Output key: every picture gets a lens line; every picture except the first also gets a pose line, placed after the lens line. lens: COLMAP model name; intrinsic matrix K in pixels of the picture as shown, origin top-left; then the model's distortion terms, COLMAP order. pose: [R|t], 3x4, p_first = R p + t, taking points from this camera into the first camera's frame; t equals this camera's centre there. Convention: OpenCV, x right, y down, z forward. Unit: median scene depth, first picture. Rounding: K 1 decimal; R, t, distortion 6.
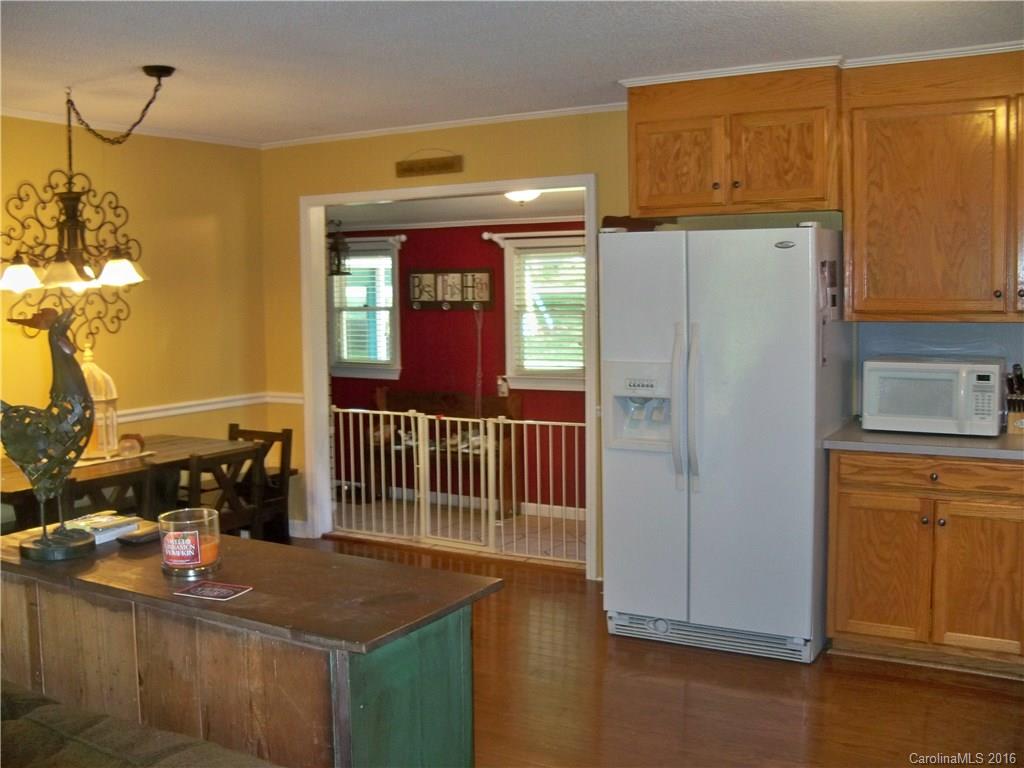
lens RADIAL K [[1042.6, 0, 509.6], [0, 1042.6, 356.1], [0, 0, 1]] dist [-0.235983, 0.272195]
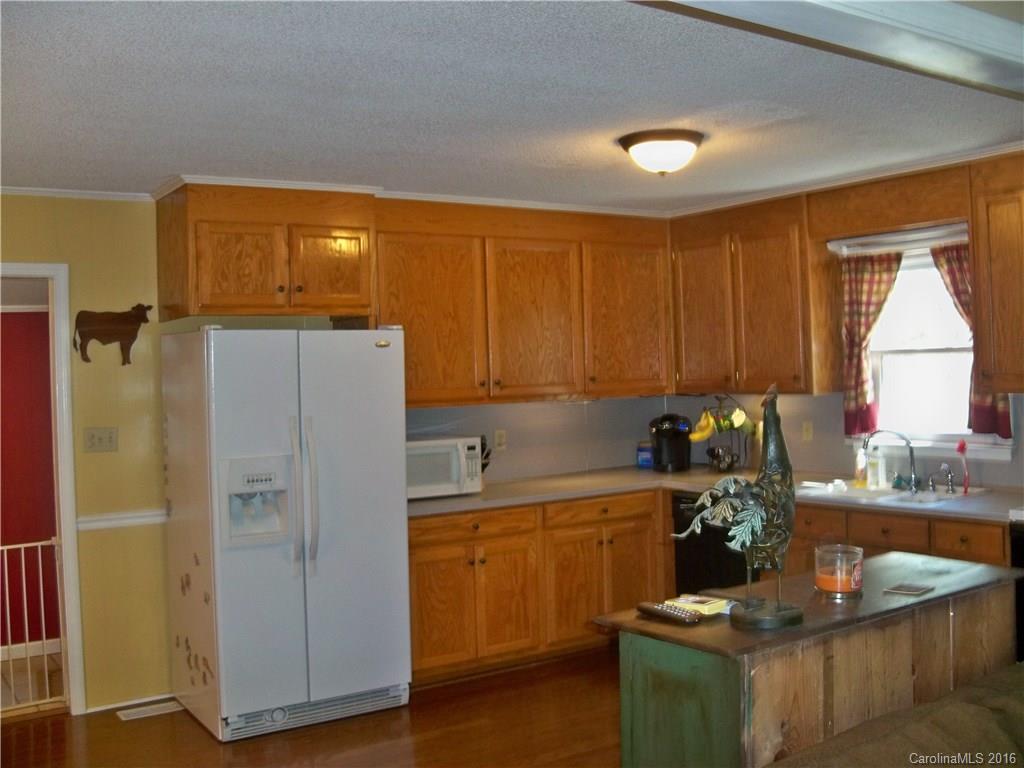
lens RADIAL K [[1042.6, 0, 509.6], [0, 1042.6, 356.1], [0, 0, 1]] dist [-0.235983, 0.272195]
pose [[0.440520, 0.013680, 0.897639, -0.675425], [0.081049, 0.995195, -0.054942, -0.018024], [-0.894077, 0.096956, 0.437294, 0.333153]]
